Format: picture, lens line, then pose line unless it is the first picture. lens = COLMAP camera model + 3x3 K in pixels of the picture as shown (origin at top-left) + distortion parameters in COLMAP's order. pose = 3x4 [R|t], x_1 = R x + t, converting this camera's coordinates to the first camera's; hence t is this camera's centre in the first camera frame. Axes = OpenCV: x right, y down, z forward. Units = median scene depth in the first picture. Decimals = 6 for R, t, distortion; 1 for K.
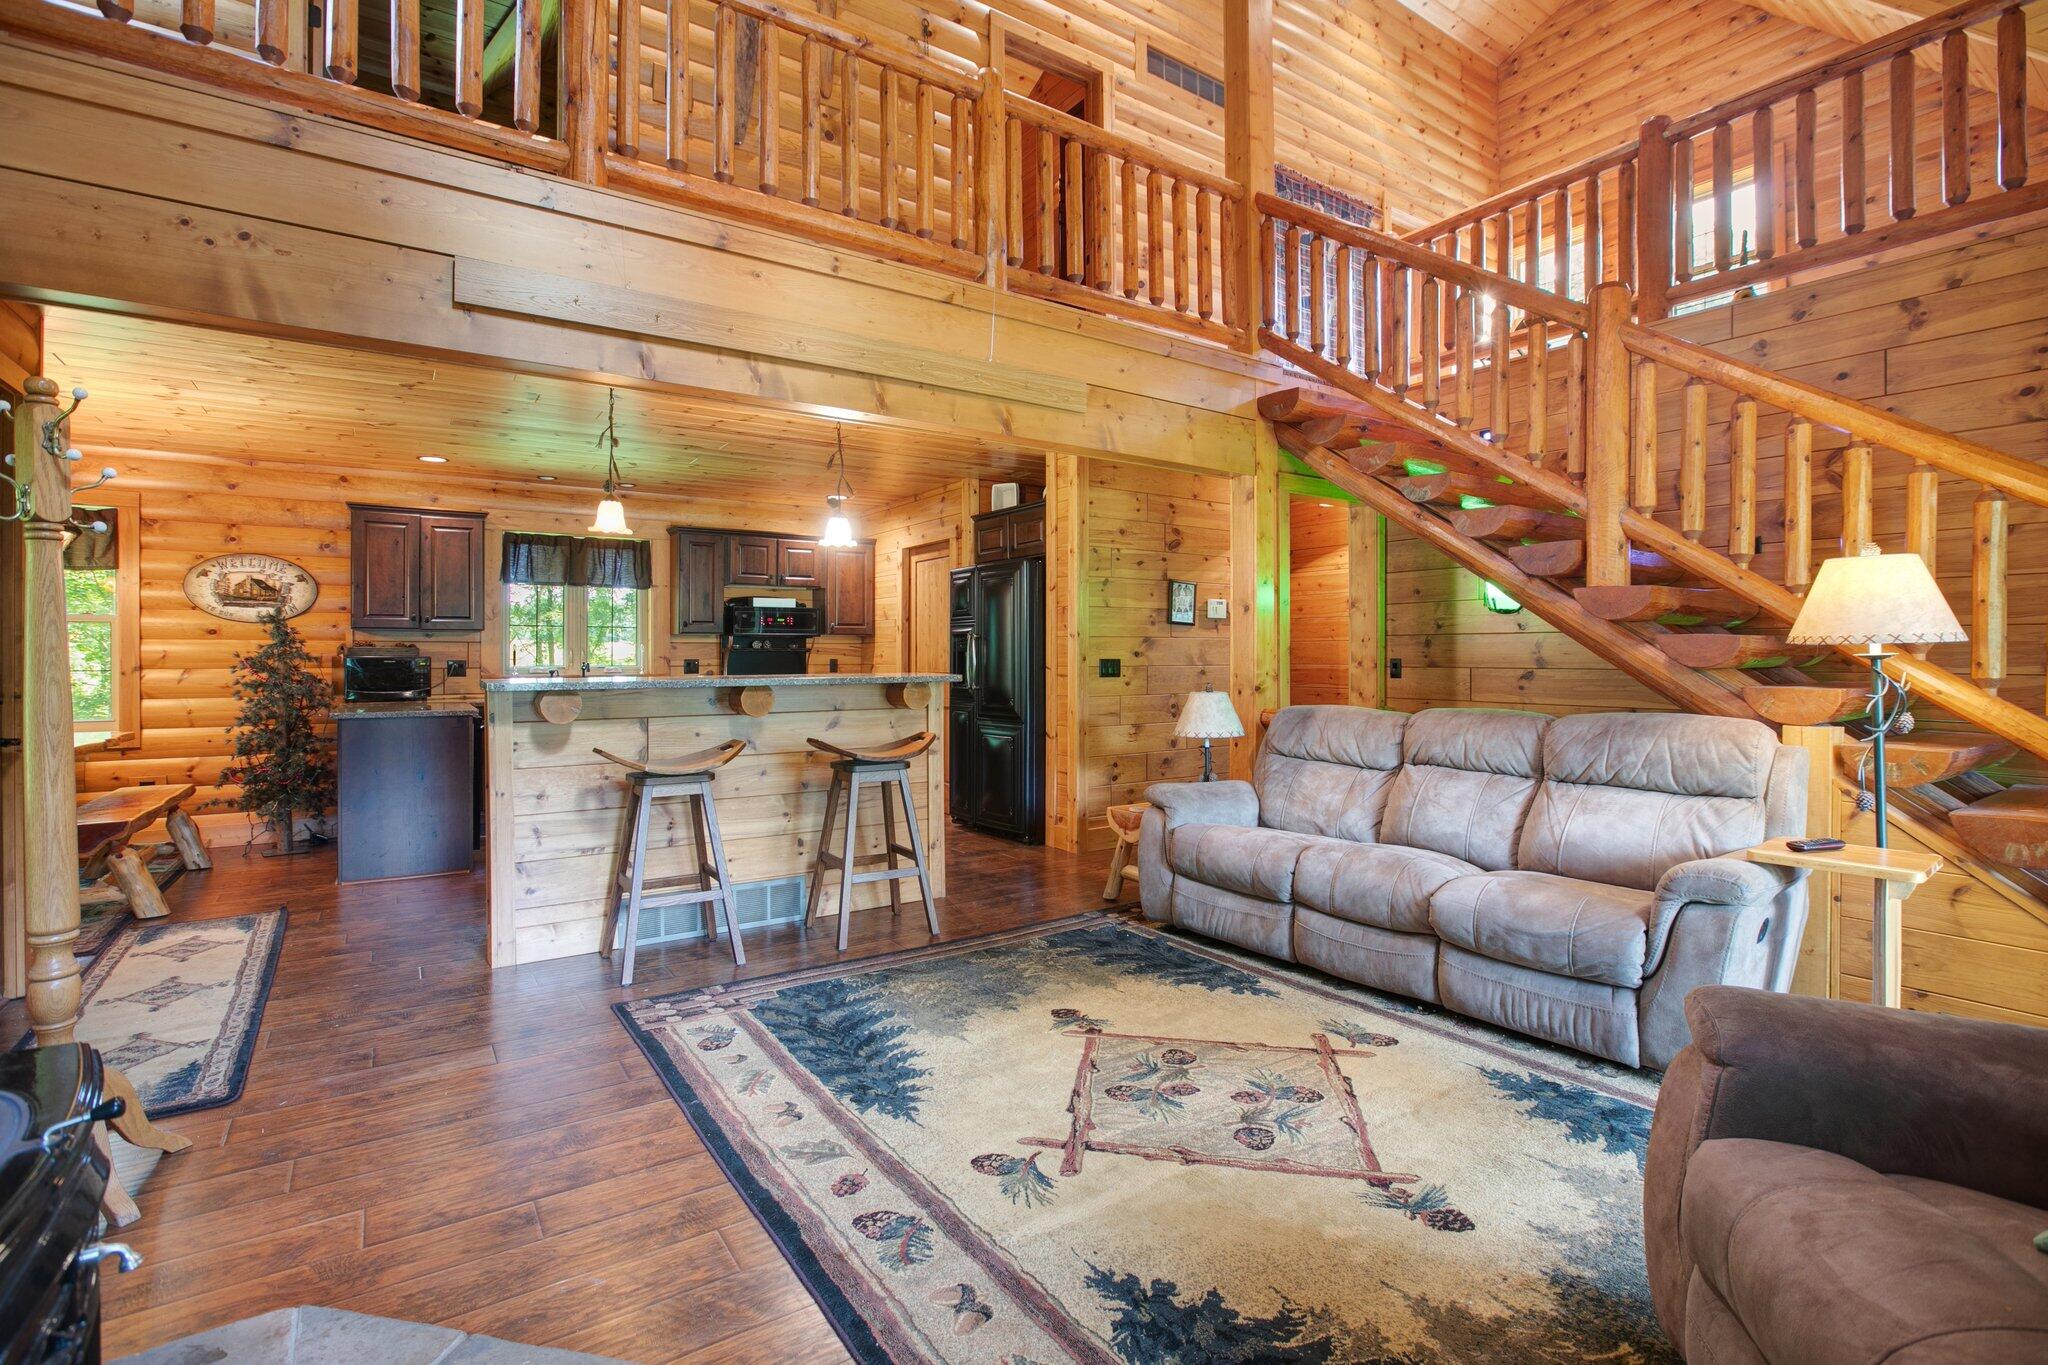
lens RADIAL K [[947.5, 0, 1011.2], [0, 947.5, 659.1], [0, 0, 1]] dist [-0.065681, 0.030749]
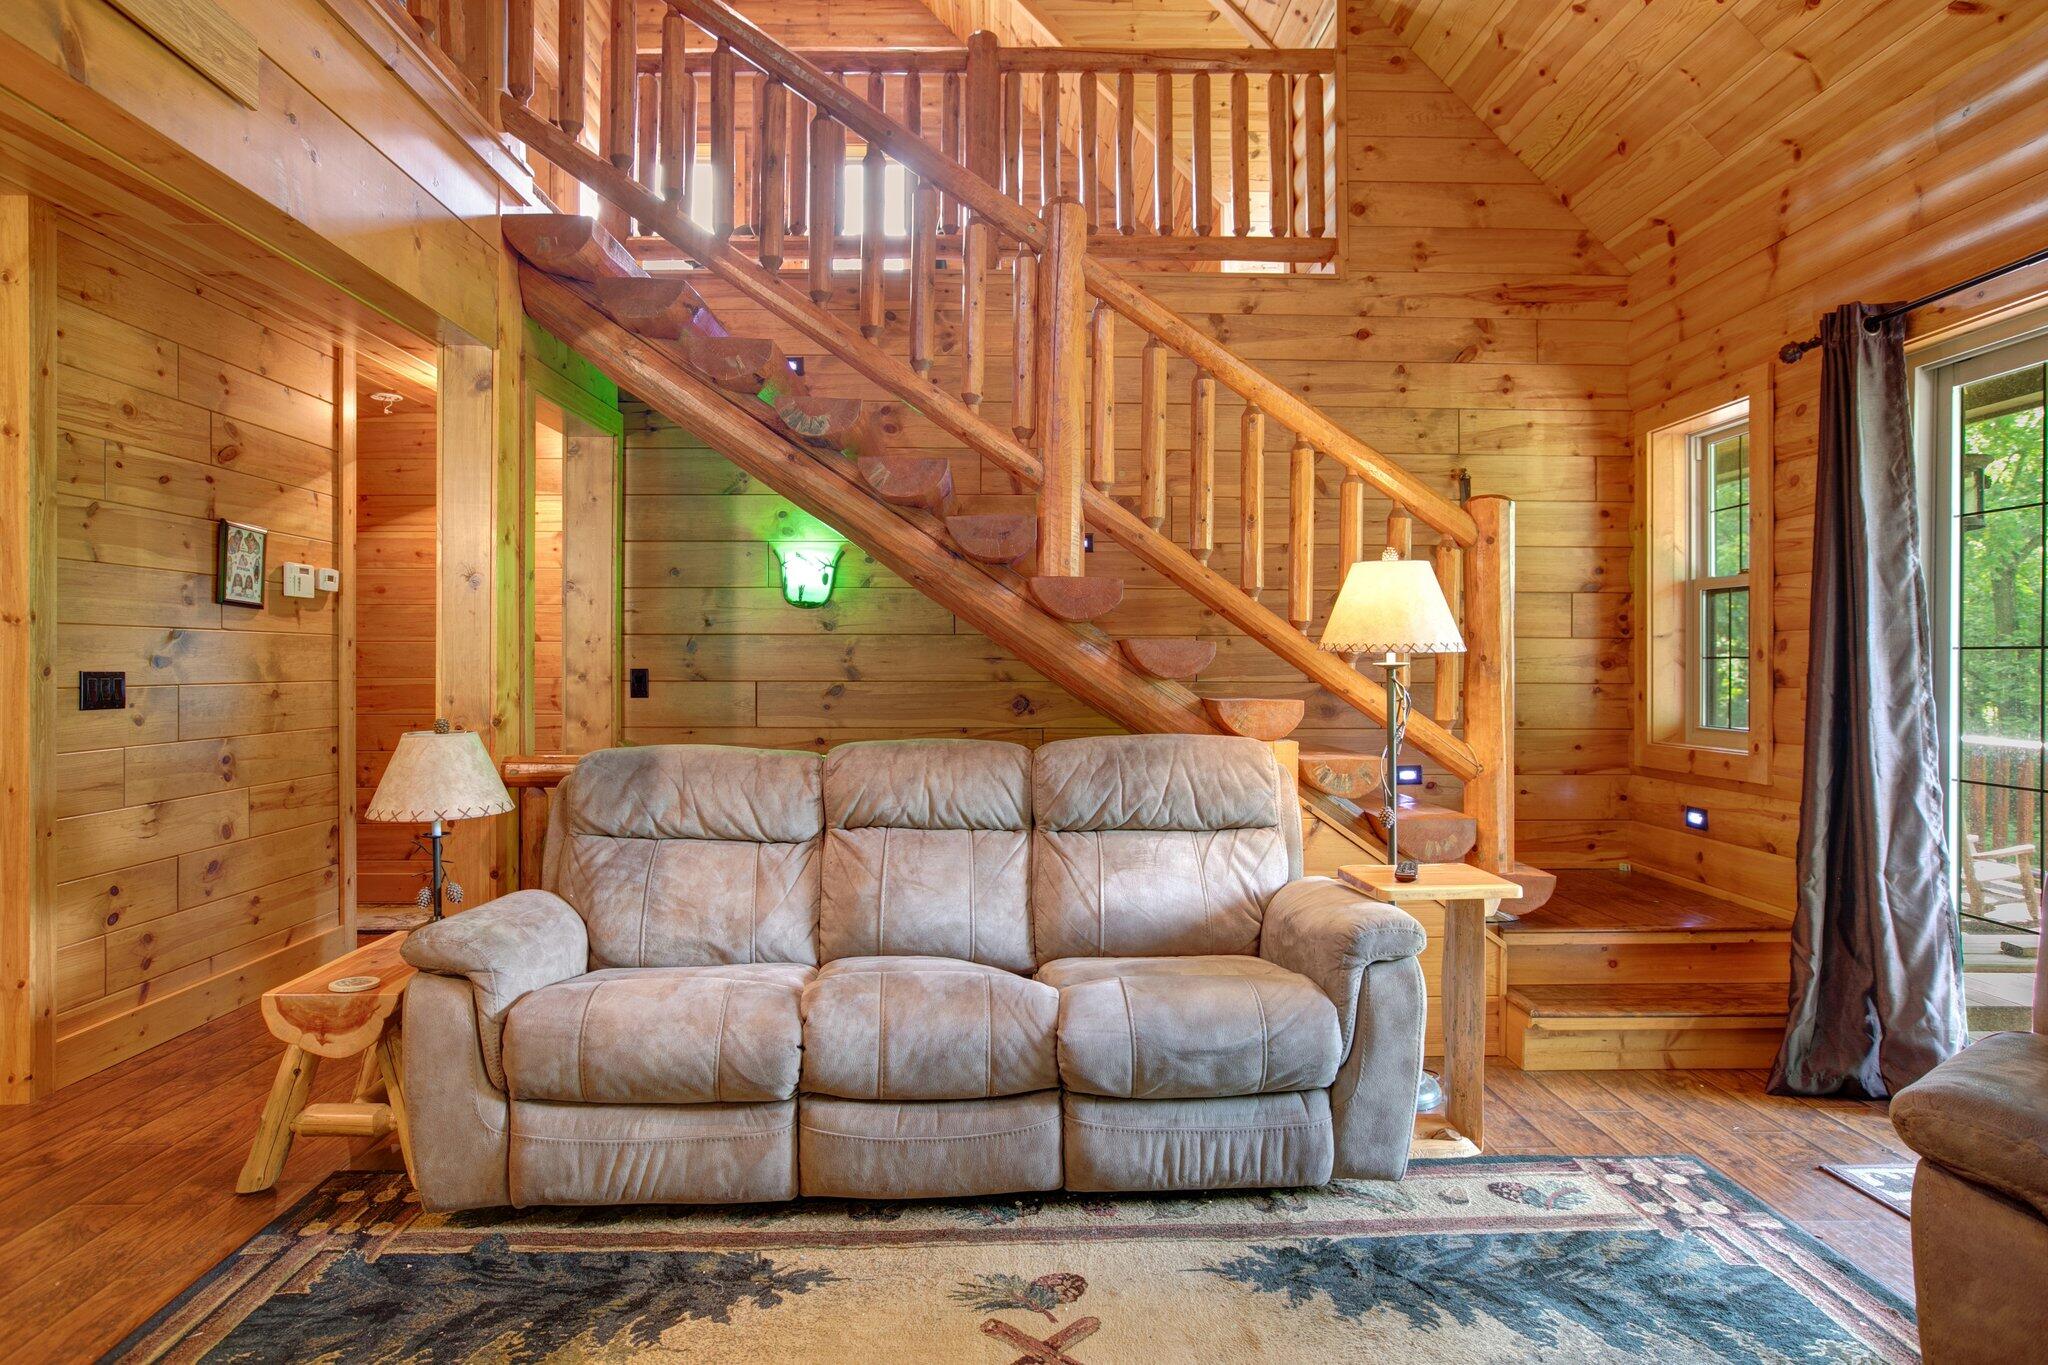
lens RADIAL K [[1145.1, 0, 1014.0], [0, 1145.1, 669.0], [0, 0, 1]] dist [-0.050899, 0.037907]
pose [[0.541166, -0.002930, 0.840911, -0.199223], [0.002516, 0.999995, 0.001865, -0.002005], [-0.840912, 0.001106, 0.541171, 0.490656]]
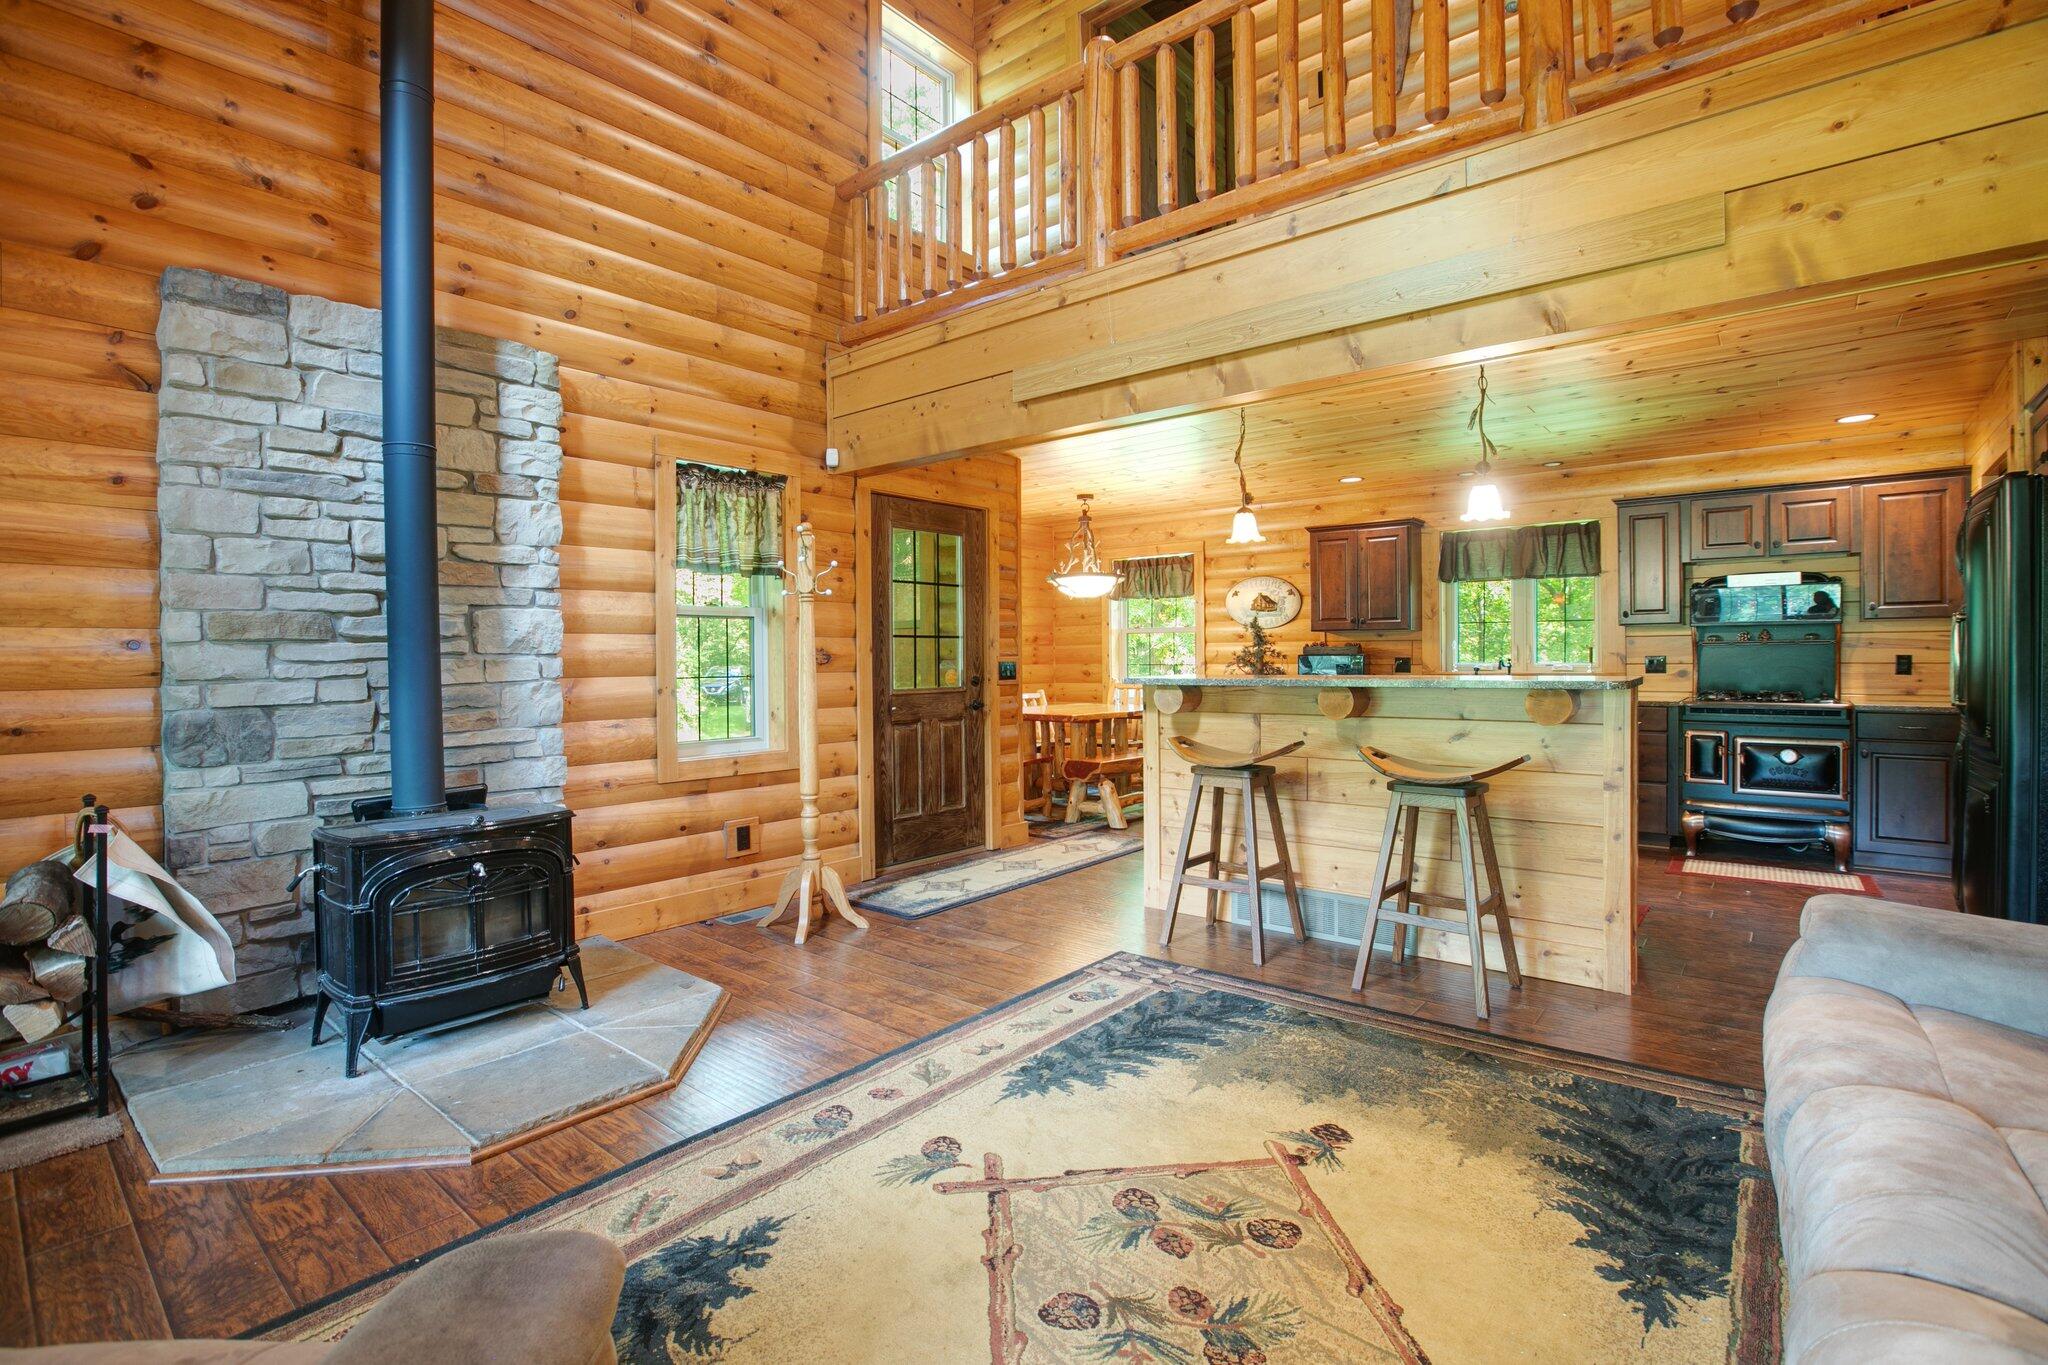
lens RADIAL K [[947.5, 0, 1011.2], [0, 947.5, 659.1], [0, 0, 1]] dist [-0.065681, 0.030749]
pose [[0.267328, 0.001459, -0.963604, 0.601666], [0.004352, 0.999987, 0.002722, -0.003236], [0.963596, -0.004921, 0.267318, 0.479534]]
